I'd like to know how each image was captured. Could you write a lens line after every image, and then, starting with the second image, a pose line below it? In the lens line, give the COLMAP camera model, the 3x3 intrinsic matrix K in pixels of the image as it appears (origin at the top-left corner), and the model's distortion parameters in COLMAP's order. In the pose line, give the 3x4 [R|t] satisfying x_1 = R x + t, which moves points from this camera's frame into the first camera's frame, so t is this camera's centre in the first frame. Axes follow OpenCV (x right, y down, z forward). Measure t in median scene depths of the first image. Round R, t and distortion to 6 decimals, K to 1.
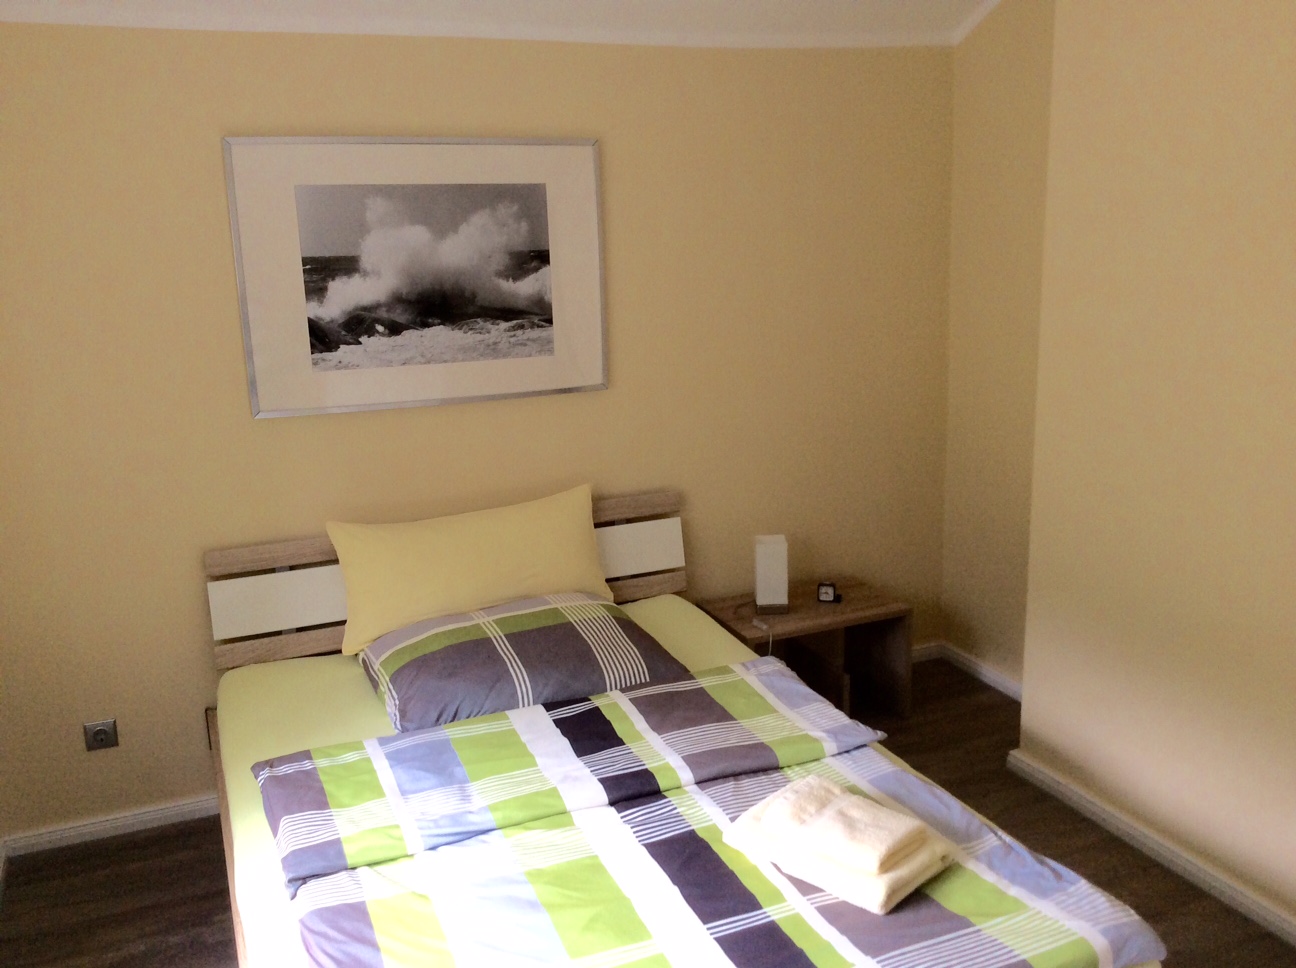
lens RADIAL K [[1181.1, 0, 676.8], [0, 1181.1, 490.7], [0, 0, 1]] dist [0.127217, -0.200385]
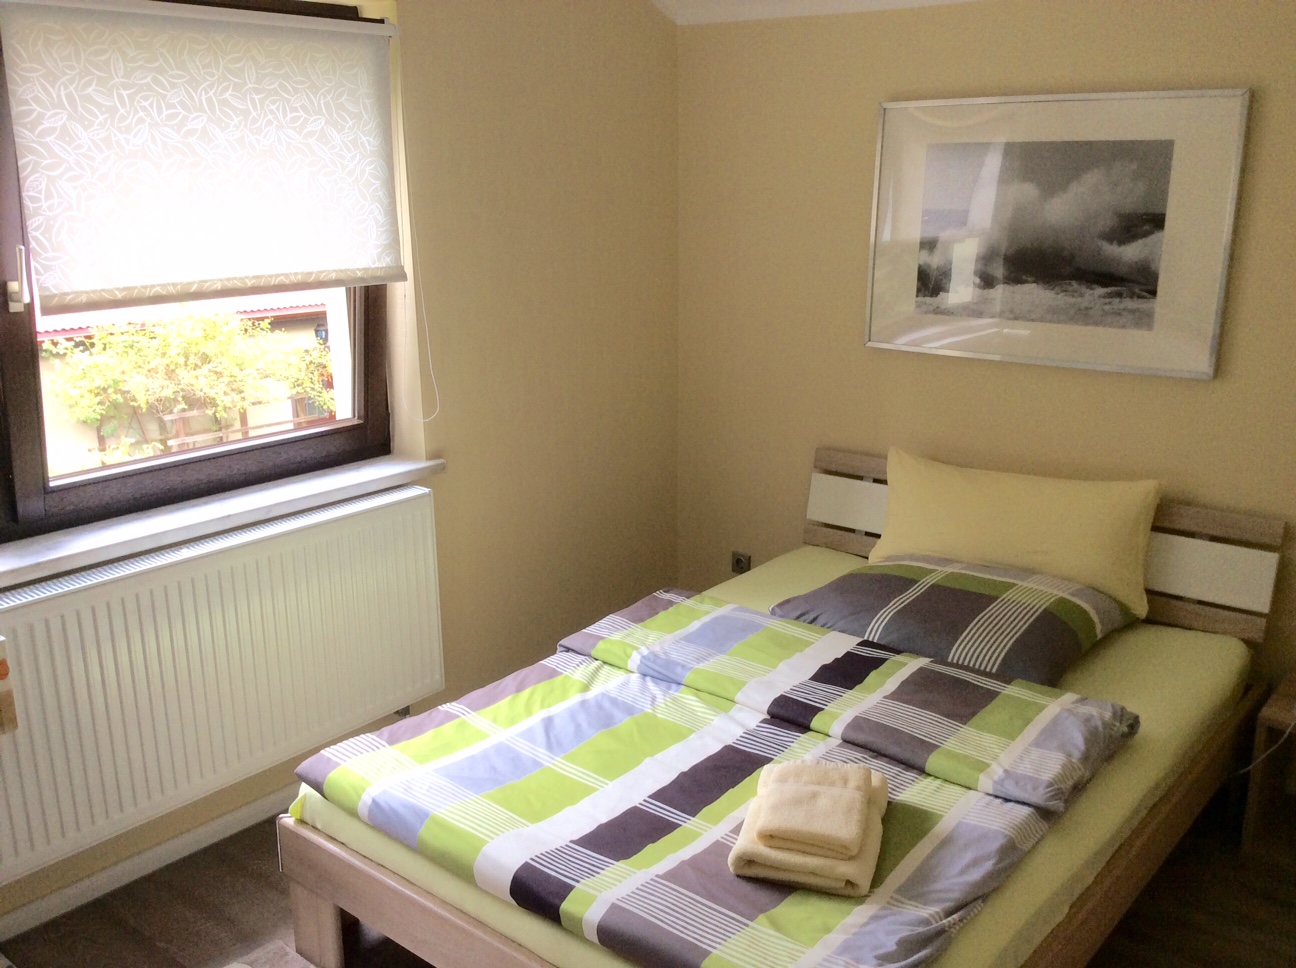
lens RADIAL K [[1204.3, 0, 633.1], [0, 1204.3, 485.4], [0, 0, 1]] dist [0.142853, -0.257011]
pose [[0.446507, 0.249515, -0.859287, 0.574068], [-0.219747, 0.961500, 0.165009, -0.071573], [0.867377, 0.115148, 0.484147, 0.231705]]
